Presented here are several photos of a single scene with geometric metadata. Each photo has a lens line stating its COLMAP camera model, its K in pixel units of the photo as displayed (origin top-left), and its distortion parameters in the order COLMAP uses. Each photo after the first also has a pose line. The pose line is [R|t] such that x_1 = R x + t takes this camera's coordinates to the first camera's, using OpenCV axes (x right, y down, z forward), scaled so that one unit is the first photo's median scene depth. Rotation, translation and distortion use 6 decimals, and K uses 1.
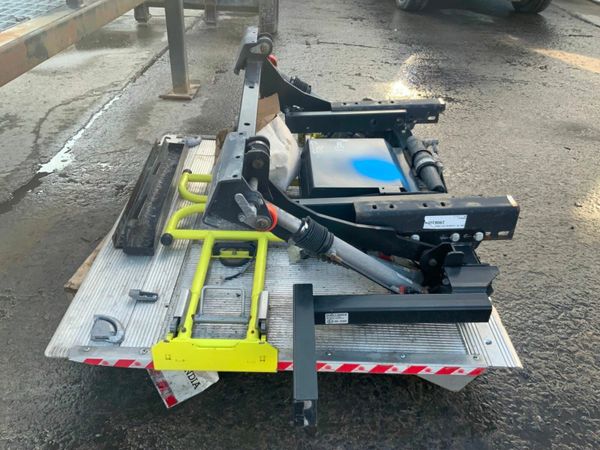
lens RADIAL K [[495.6, 0, 300.0], [0, 495.6, 225.0], [0, 0, 1]] dist [0.086188, -0.188587]
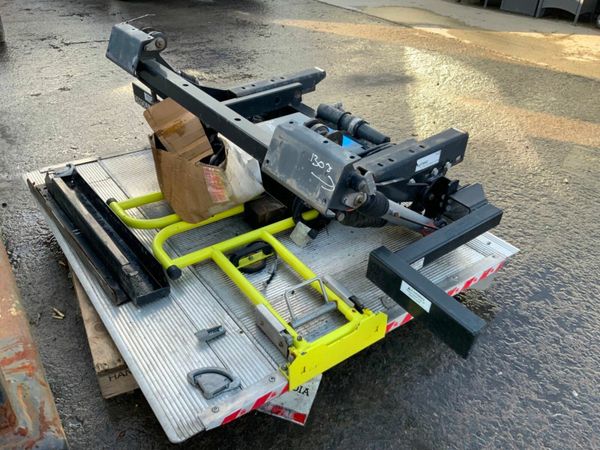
lens RADIAL K [[495.6, 0, 300.0], [0, 495.6, 225.0], [0, 0, 1]] dist [0.086188, -0.188587]
pose [[0.805107, -0.326066, 0.495463, -0.562240], [0.315751, 0.942750, 0.107345, -0.082574], [-0.502100, 0.070019, 0.861971, 0.156678]]
